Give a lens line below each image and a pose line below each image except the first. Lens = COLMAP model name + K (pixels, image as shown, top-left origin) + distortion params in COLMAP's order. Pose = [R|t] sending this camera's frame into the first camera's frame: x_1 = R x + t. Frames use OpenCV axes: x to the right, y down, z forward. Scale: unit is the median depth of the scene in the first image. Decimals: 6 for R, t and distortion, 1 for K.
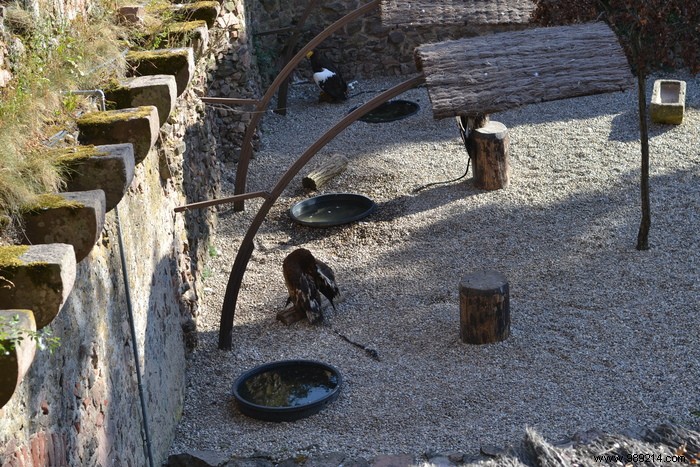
lens RADIAL K [[1597.4, 0, 350.0], [0, 1597.4, 233.5], [0, 0, 1]] dist [-0.003669, 0.194470]
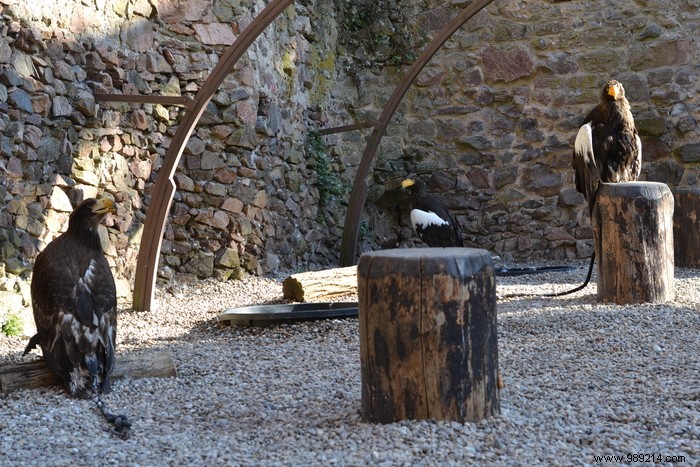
lens RADIAL K [[1597.4, 0, 350.0], [0, 1597.4, 233.5], [0, 0, 1]] dist [-0.003669, 0.194470]
pose [[0.965778, 0.052566, -0.253986, 0.105520], [-0.132235, 0.942211, -0.307819, 0.093230], [0.223127, 0.330871, 0.916918, 0.427285]]
